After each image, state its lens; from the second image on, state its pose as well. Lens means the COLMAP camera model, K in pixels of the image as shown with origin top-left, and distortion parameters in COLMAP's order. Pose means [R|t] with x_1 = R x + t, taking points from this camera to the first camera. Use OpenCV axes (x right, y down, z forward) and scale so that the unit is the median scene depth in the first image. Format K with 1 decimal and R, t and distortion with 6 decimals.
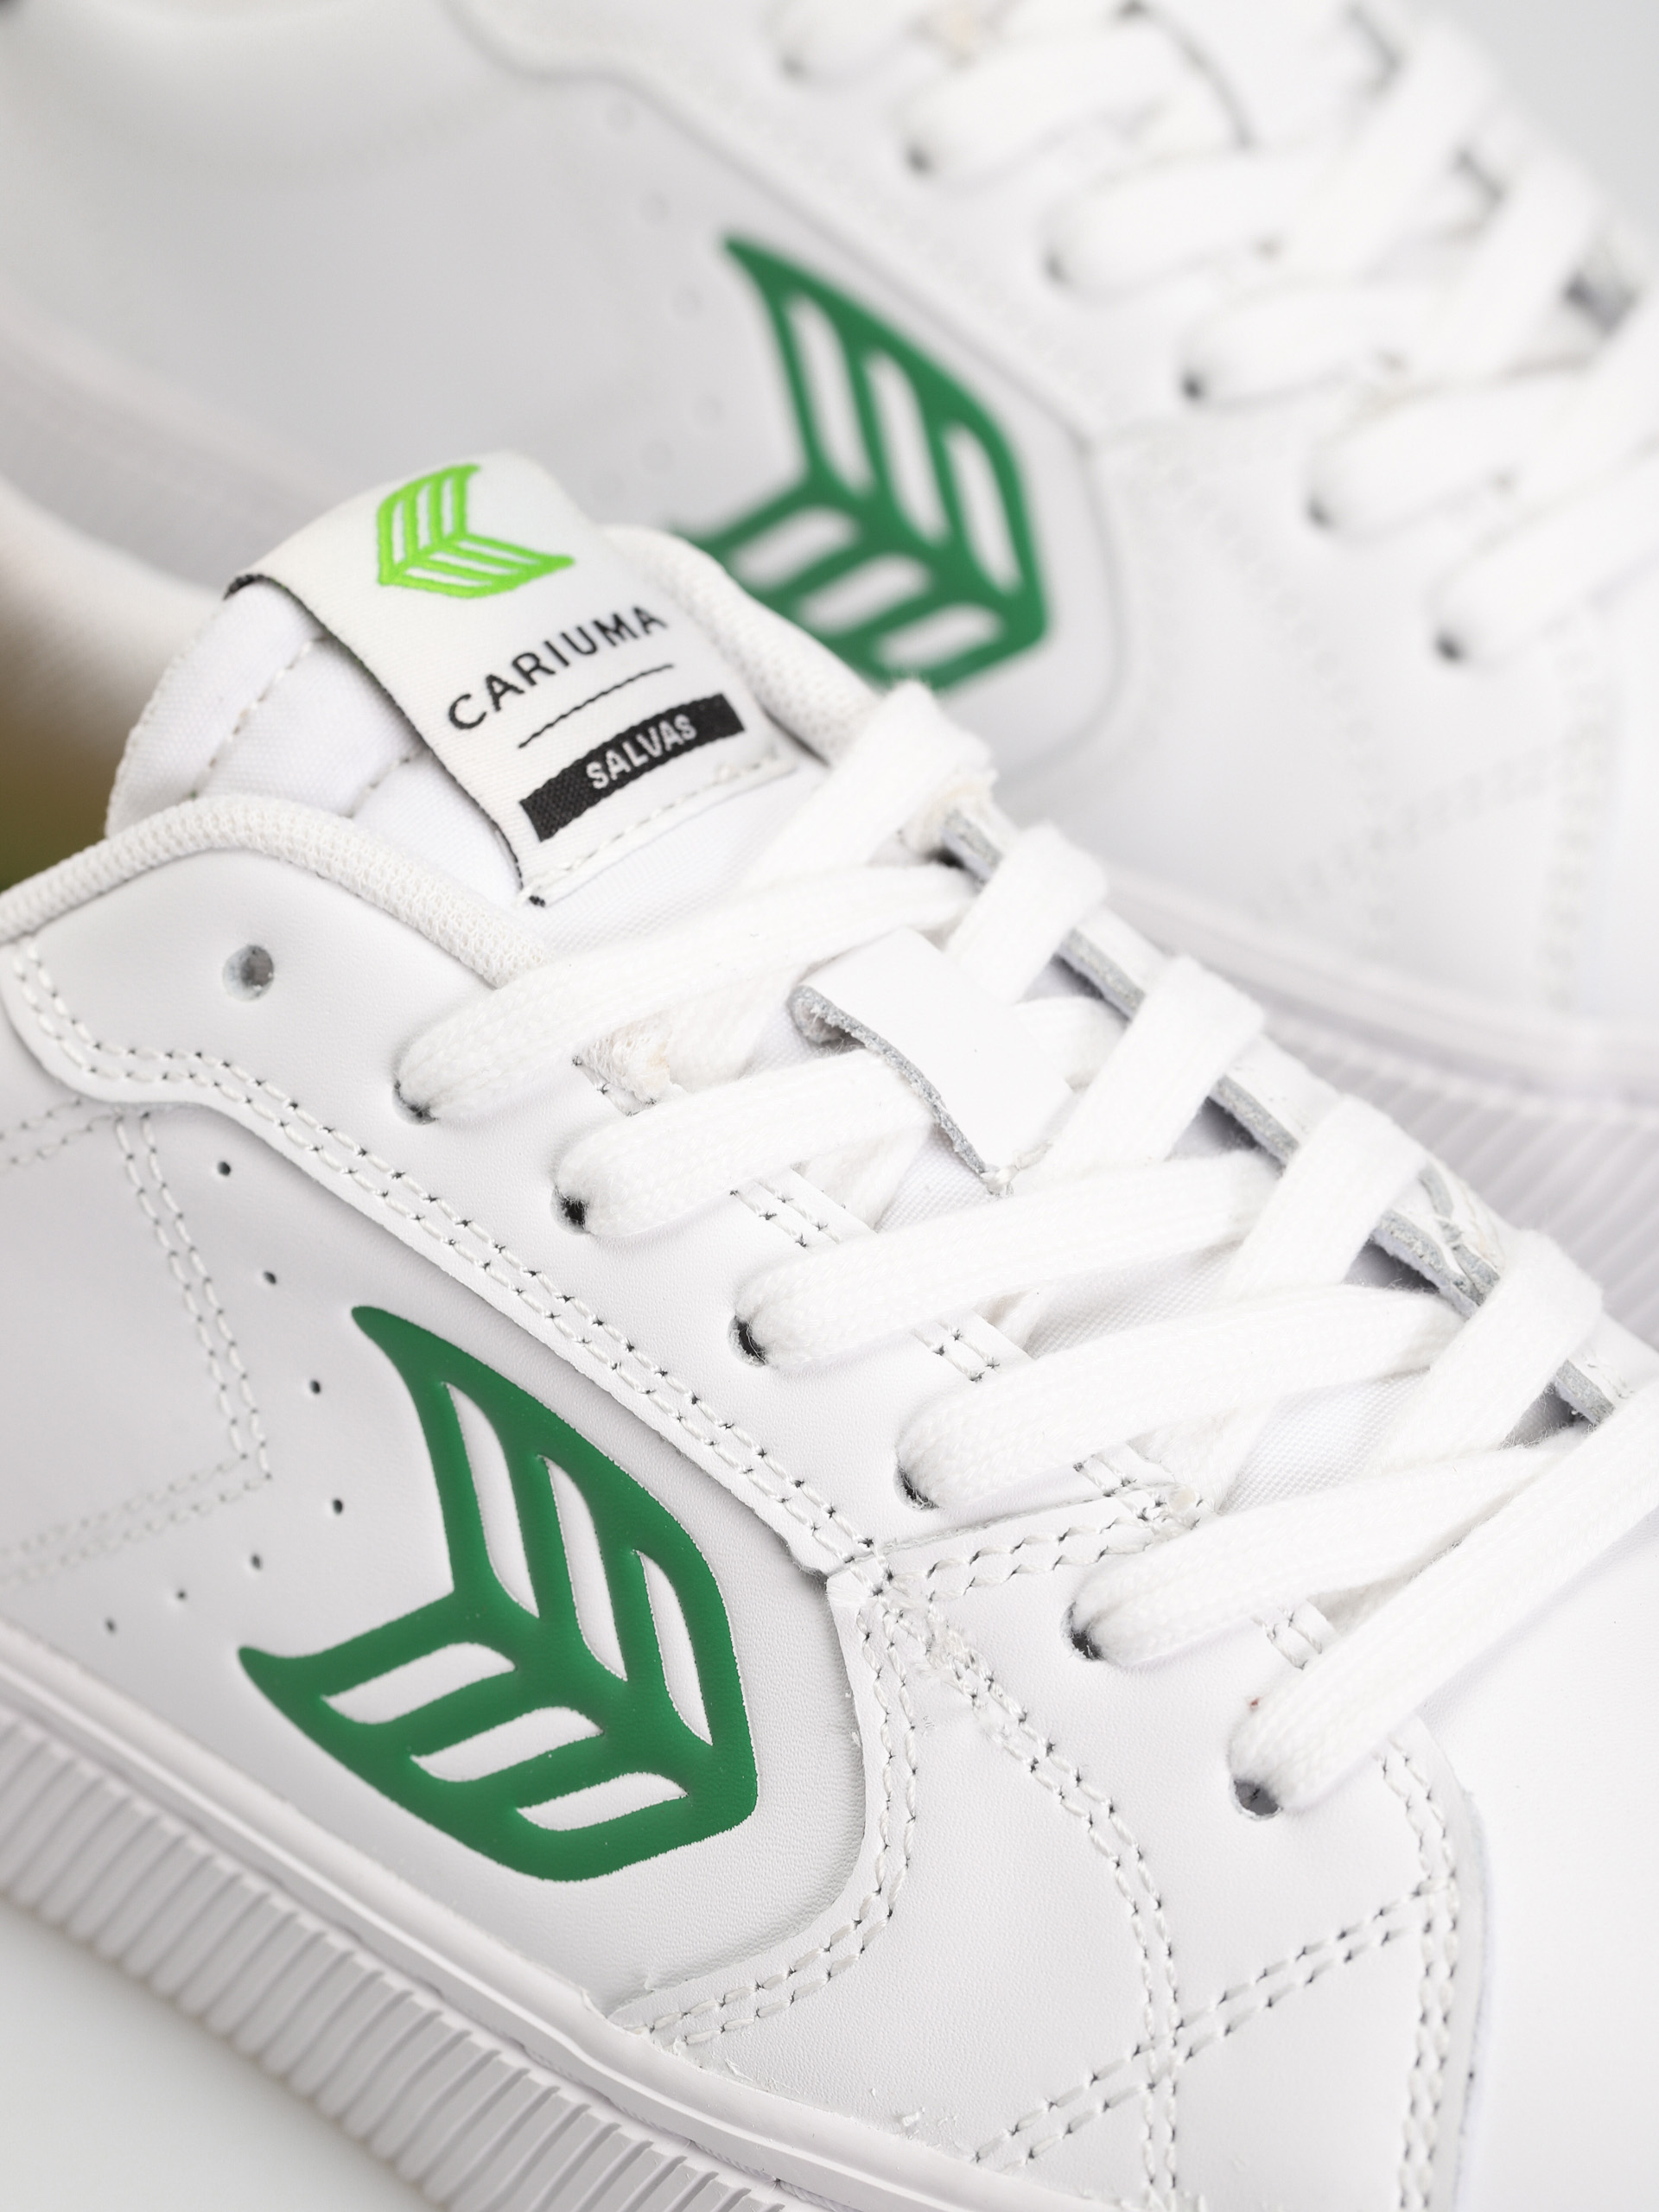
lens RADIAL K [[8452.5, 0, 829.5], [0, 8452.5, 1106.0], [0, 0, 1]] dist [0.030833, -0.870267]
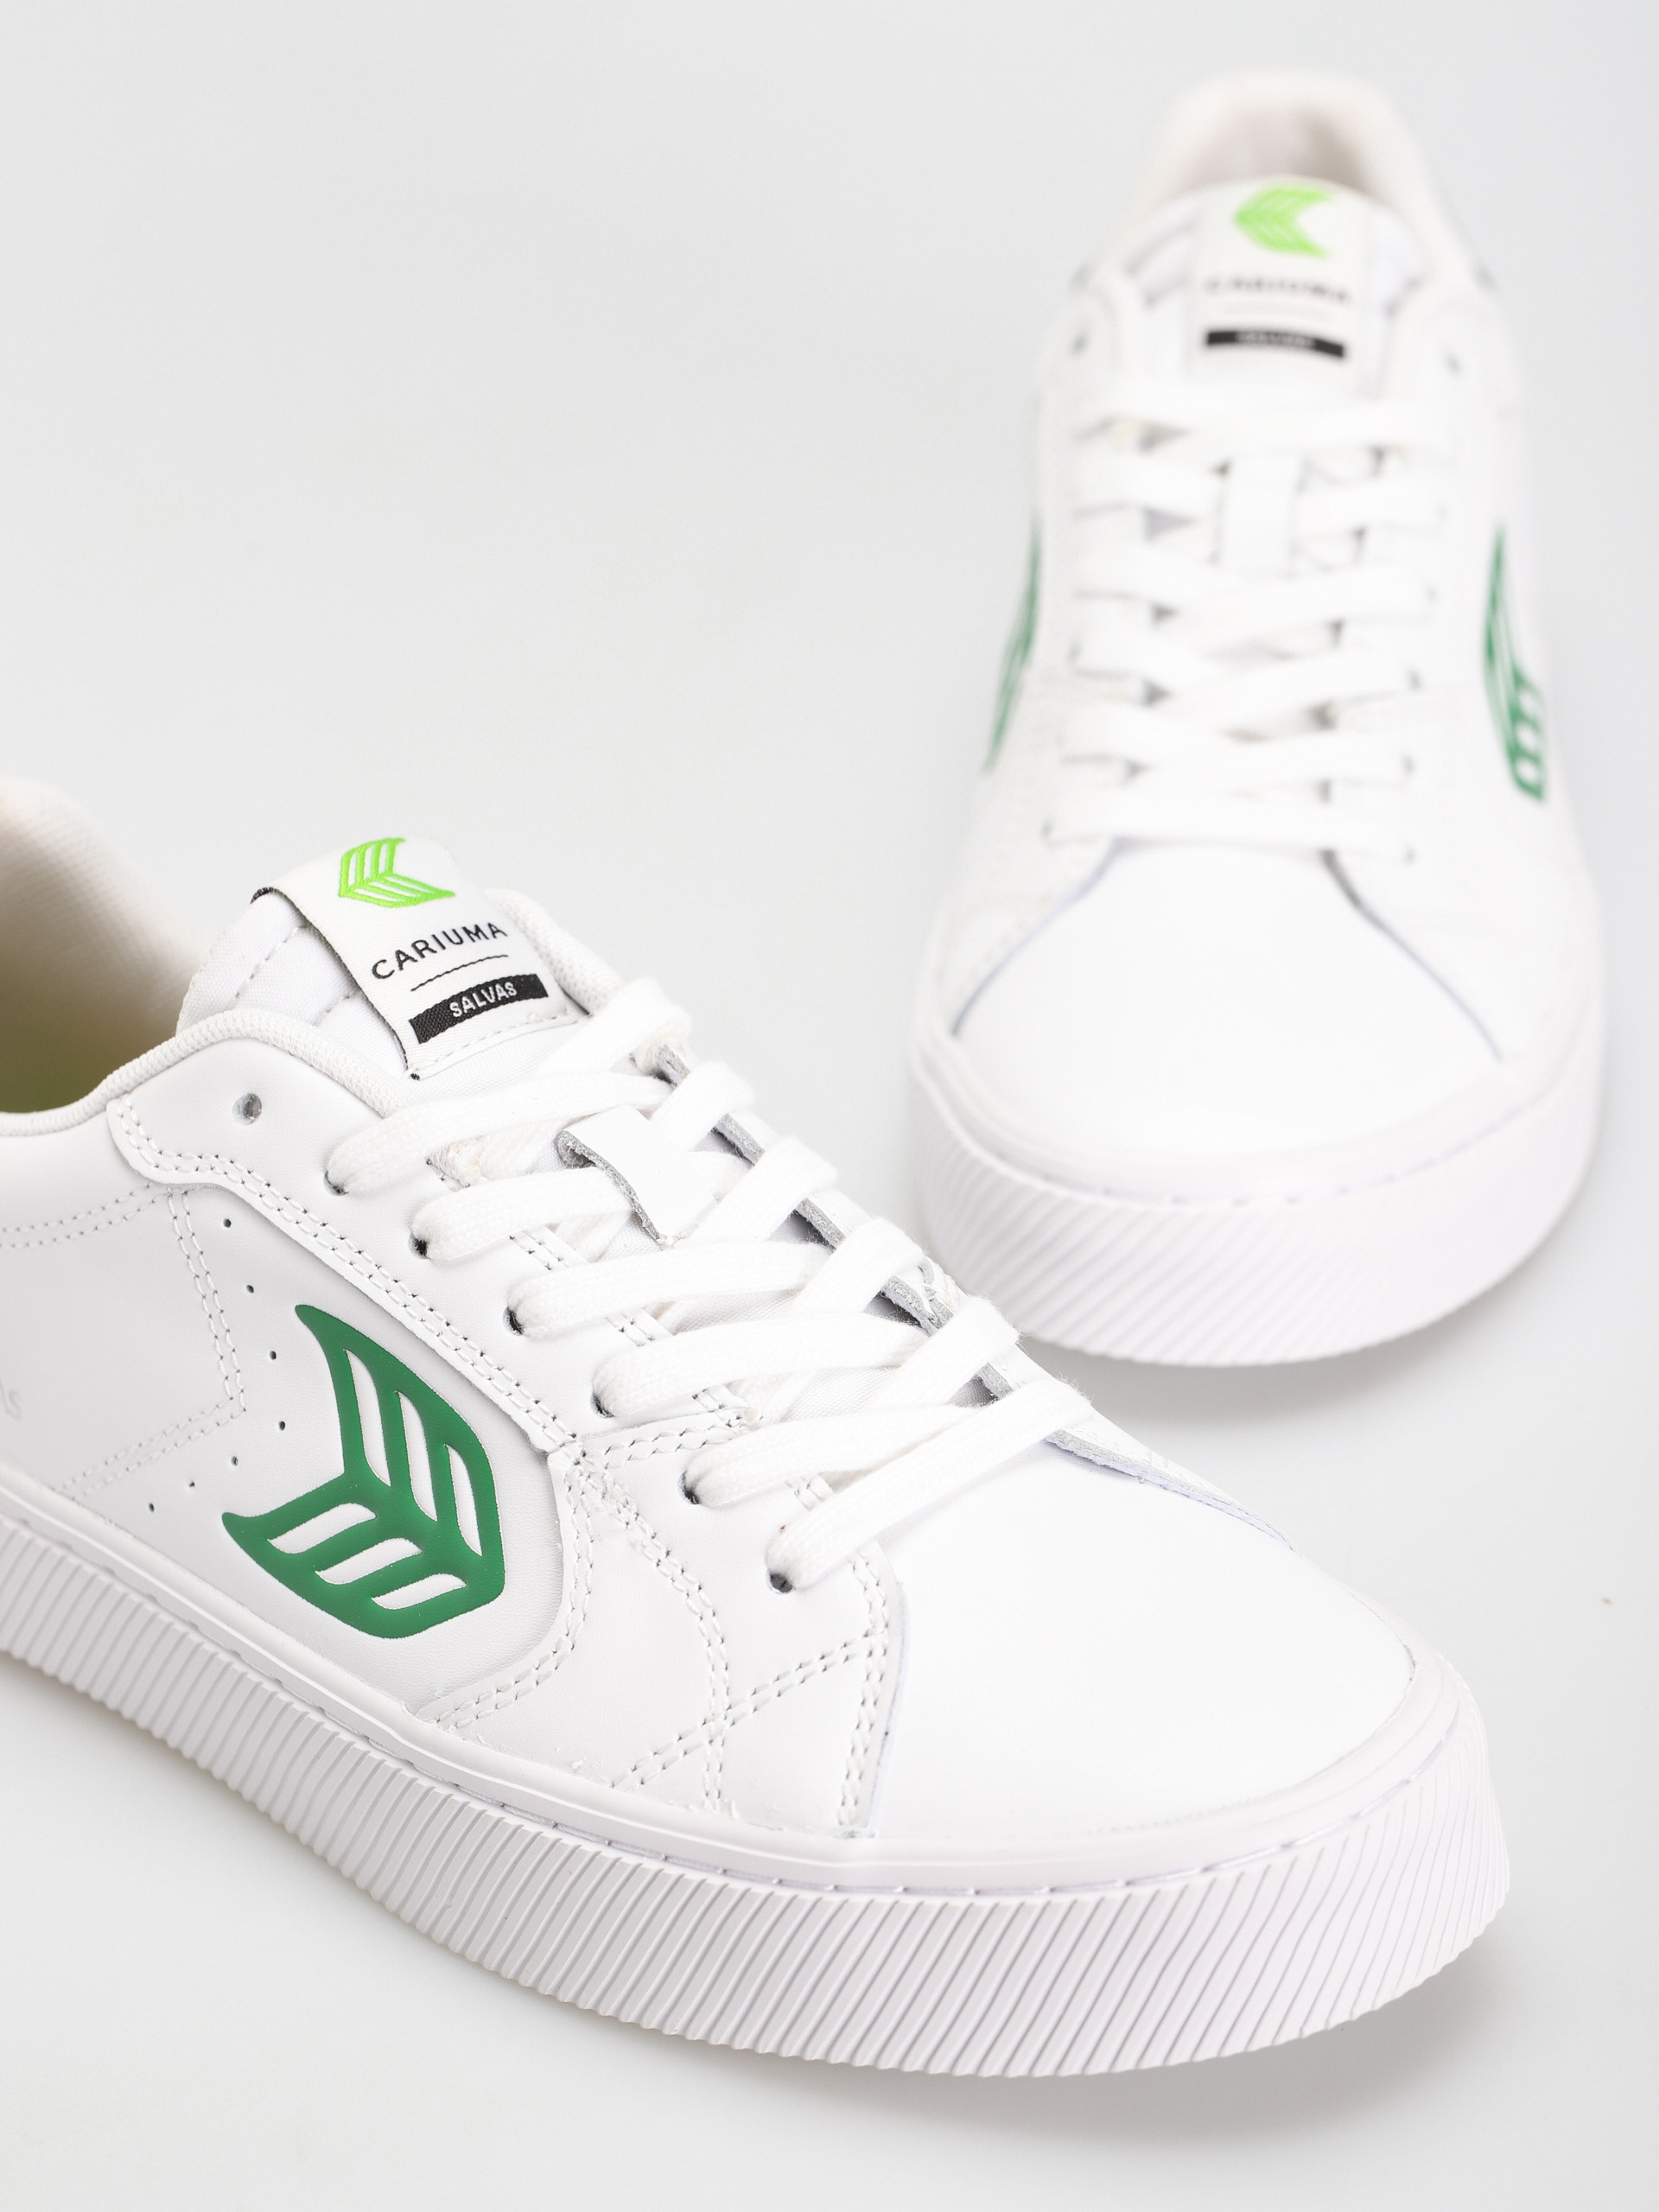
lens RADIAL K [[7829.3, 0, 829.5], [0, 7829.3, 1106.0], [0, 0, 1]] dist [-0.116428, 1.779816]
pose [[0.997764, 0.049291, -0.045129, 0.124273], [-0.054590, 0.990665, -0.124915, 0.179480], [0.038551, 0.127099, 0.991141, -0.594679]]
